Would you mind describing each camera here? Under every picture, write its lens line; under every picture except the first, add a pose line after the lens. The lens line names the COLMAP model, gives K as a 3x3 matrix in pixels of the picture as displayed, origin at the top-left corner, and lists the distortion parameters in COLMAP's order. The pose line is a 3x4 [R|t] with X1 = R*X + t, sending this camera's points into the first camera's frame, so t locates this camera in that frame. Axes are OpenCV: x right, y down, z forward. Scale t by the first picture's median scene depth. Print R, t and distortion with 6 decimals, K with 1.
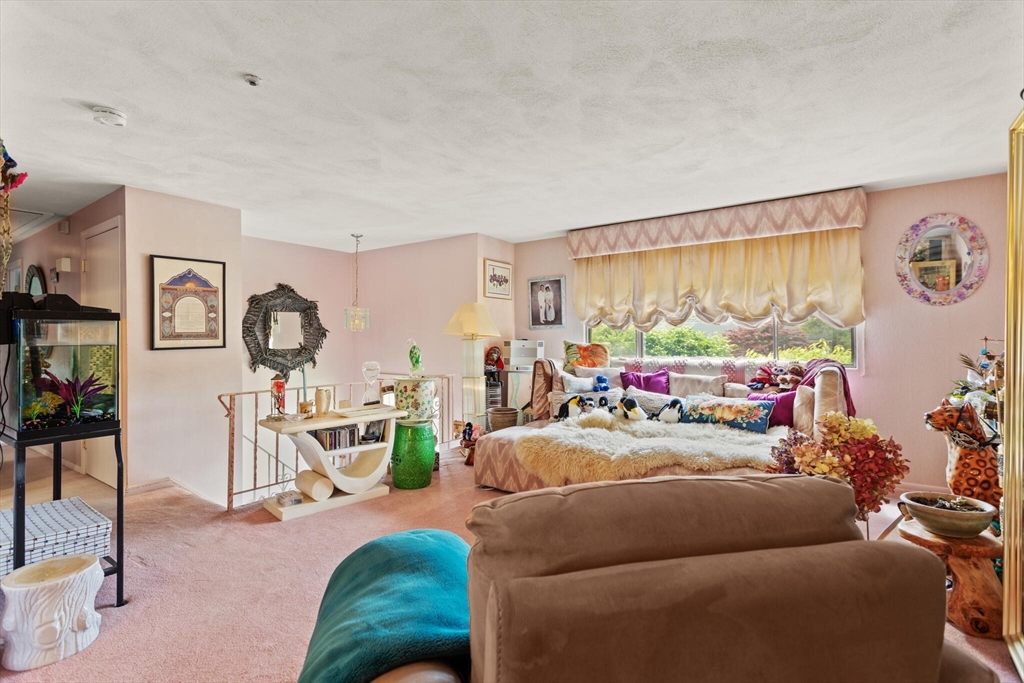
lens RADIAL K [[487.8, 0, 512.2], [0, 487.8, 340.3], [0, 0, 1]] dist [0.002966, 0.002967]
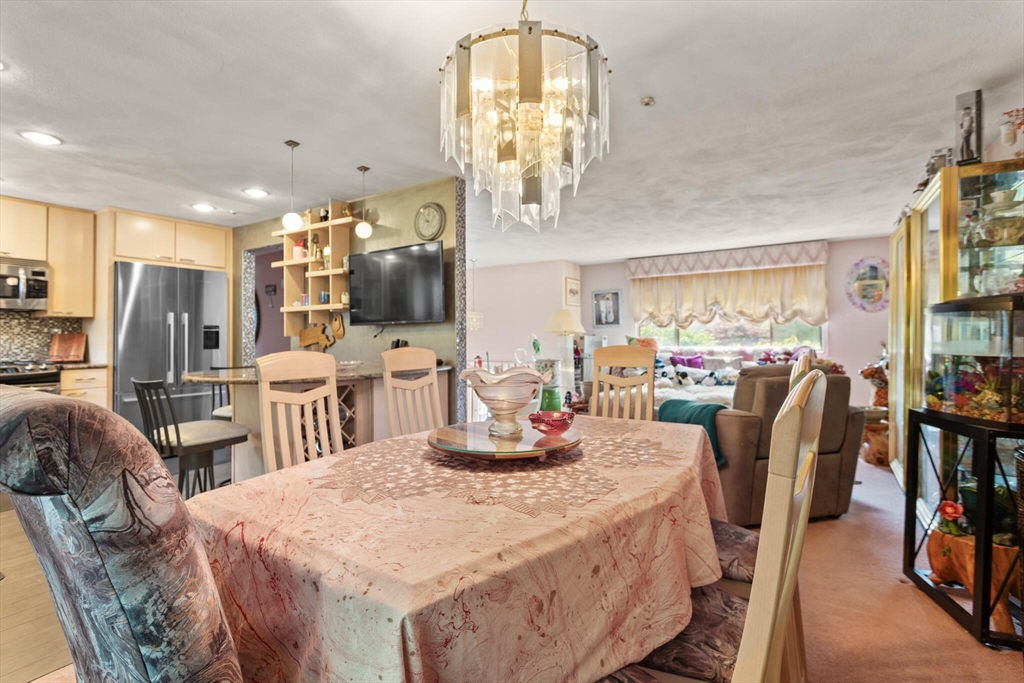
lens RADIAL K [[487.8, 0, 511.8], [0, 487.8, 340.5], [0, 0, 1]] dist [0.002966, 0.002967]
pose [[0.998320, -0.005249, 0.057701, -0.366259], [0.005178, 0.999986, 0.001389, 0.013368], [-0.057708, -0.001088, 0.998333, -0.487953]]
